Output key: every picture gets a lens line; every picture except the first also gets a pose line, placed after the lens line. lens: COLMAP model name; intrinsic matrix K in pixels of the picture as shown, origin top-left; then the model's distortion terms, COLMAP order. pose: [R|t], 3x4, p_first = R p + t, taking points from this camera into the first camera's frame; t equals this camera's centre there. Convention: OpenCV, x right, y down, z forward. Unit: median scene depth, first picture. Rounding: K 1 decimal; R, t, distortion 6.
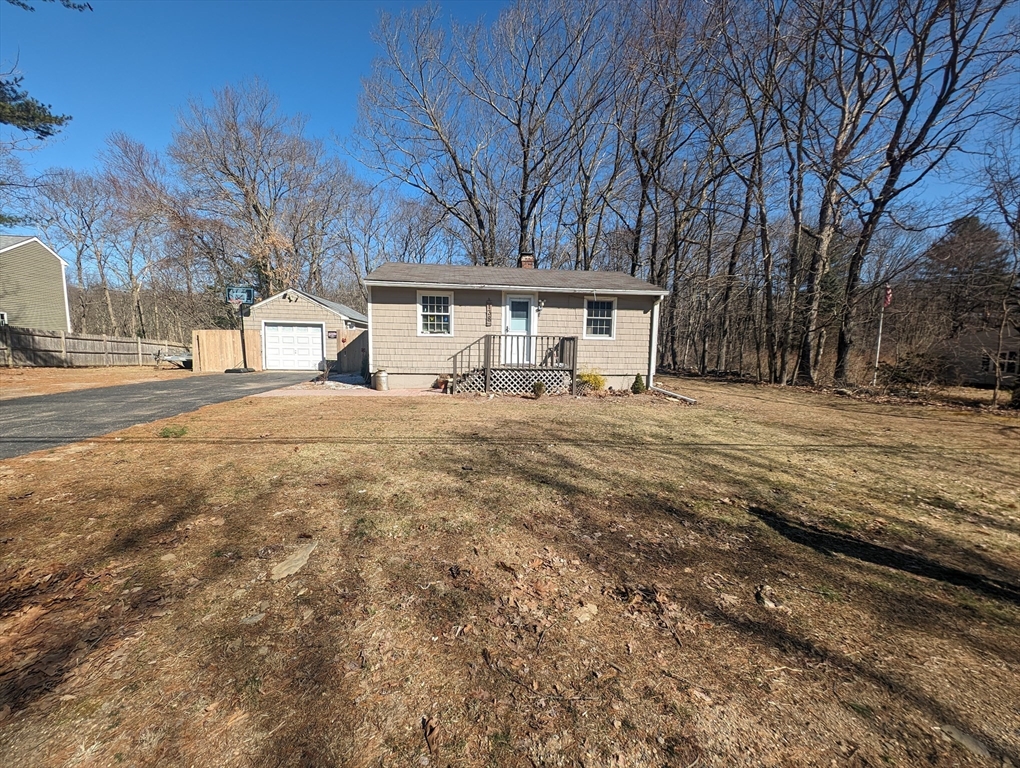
lens RADIAL K [[391.7, 0, 510.4], [0, 391.7, 381.9], [0, 0, 1]] dist [0.011896, -0.000752]
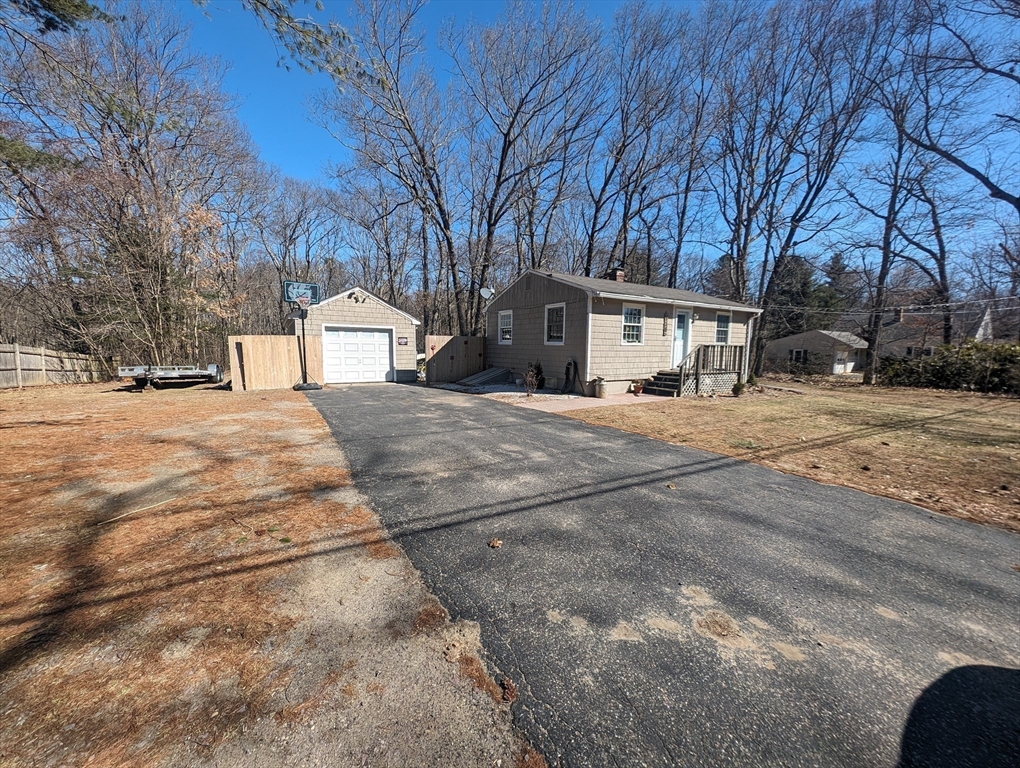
lens RADIAL K [[391.7, 0, 511.7], [0, 391.7, 387.9], [0, 0, 1]] dist [0.011896, -0.000752]
pose [[0.910862, -0.052281, 0.409385, -0.634394], [0.045358, 0.998616, 0.026611, -0.028231], [-0.410210, -0.005670, 0.911973, 0.096093]]
